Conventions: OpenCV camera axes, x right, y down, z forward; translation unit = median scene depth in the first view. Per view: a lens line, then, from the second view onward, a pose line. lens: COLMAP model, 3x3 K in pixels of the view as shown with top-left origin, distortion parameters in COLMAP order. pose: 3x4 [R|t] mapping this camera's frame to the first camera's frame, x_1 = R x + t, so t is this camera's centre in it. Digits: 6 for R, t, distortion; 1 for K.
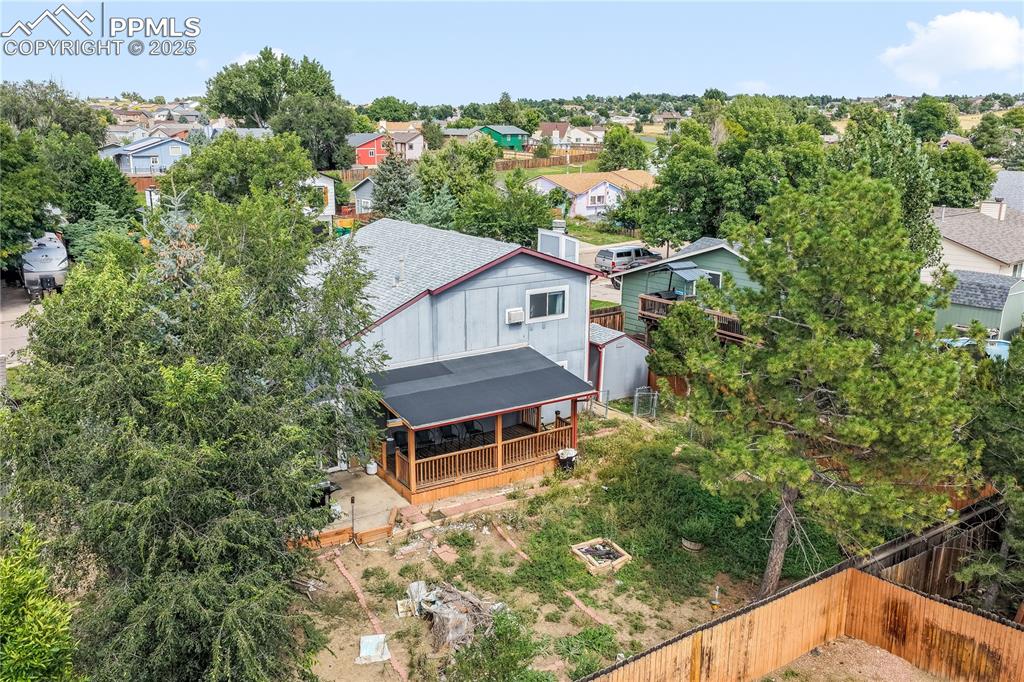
lens RADIAL K [[861.7, 0, 514.5], [0, 861.7, 343.8], [0, 0, 1]] dist [-0.004321, 0.027693]
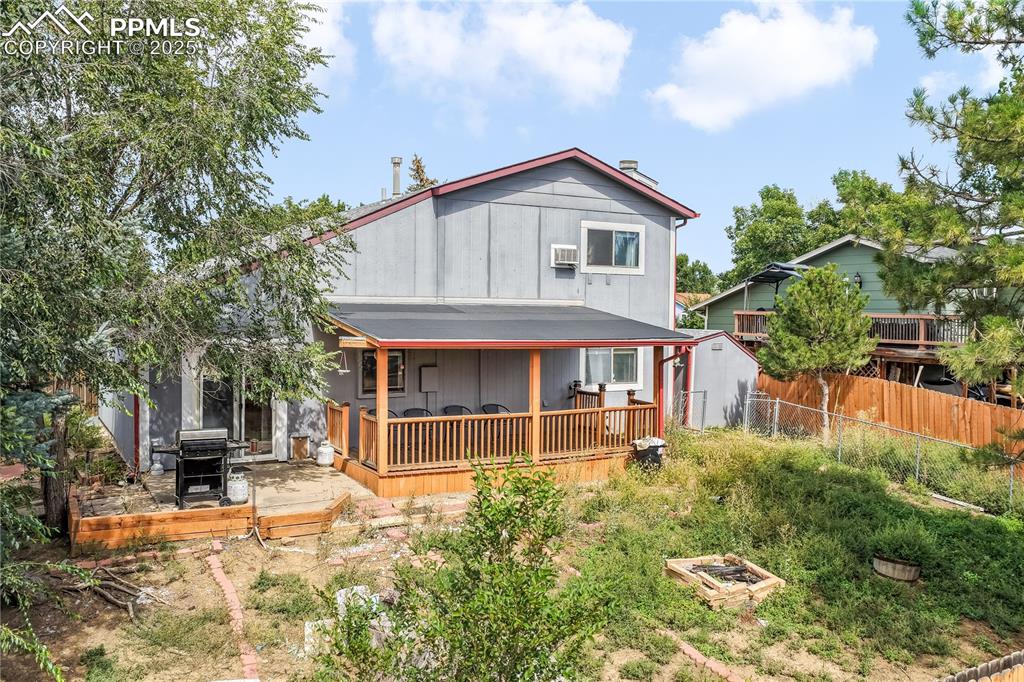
lens RADIAL K [[861.7, 0, 517.2], [0, 861.7, 343.1], [0, 0, 1]] dist [-0.004321, 0.027693]
pose [[0.998023, 0.006740, -0.062492, 0.006062], [-0.019709, 0.977652, -0.209305, 0.178177], [0.059685, 0.210123, 0.975851, 0.372128]]
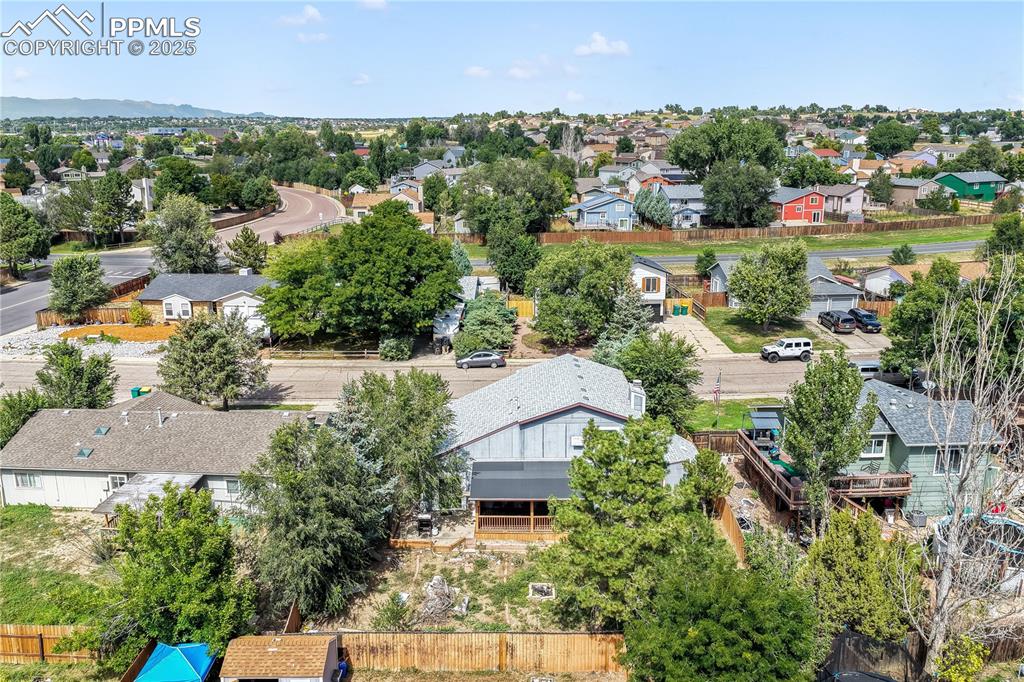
lens RADIAL K [[861.7, 0, 506.1], [0, 861.7, 345.4], [0, 0, 1]] dist [-0.004321, 0.027693]
pose [[0.824960, 0.127463, -0.550631, 0.789460], [-0.127064, 0.991125, 0.039063, -0.267889], [0.550723, 0.037740, 0.833834, -0.462779]]
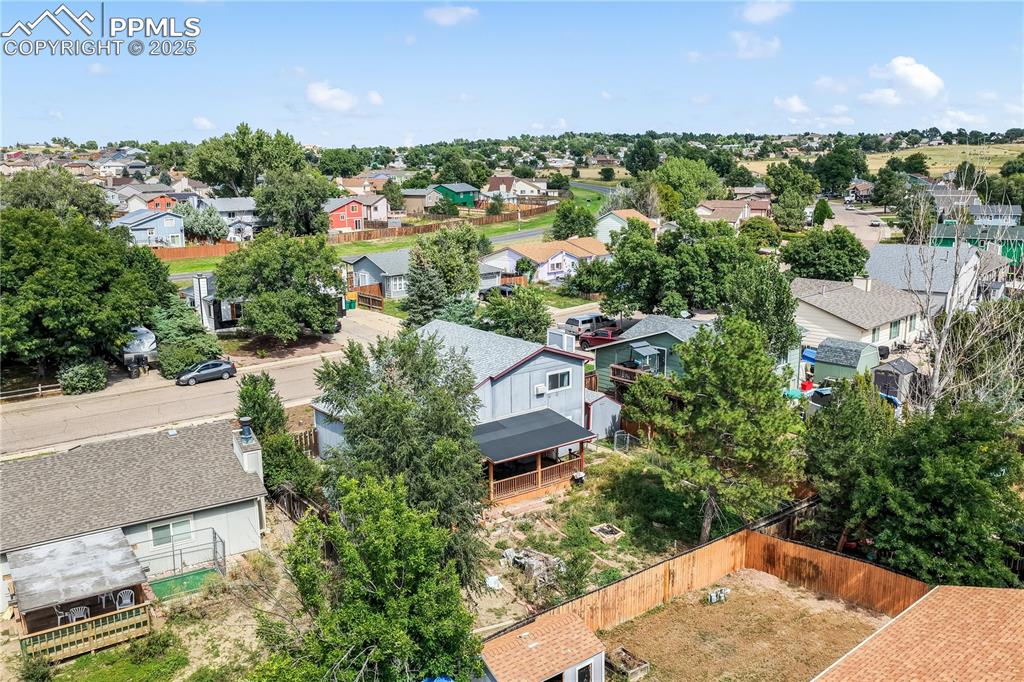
lens RADIAL K [[861.7, 0, 512.4], [0, 861.7, 347.9], [0, 0, 1]] dist [-0.004321, 0.027693]
pose [[0.997265, -0.029766, 0.067653, -0.158259], [0.032065, 0.998936, -0.033153, -0.058909], [-0.066594, 0.035232, 0.997158, -0.585178]]
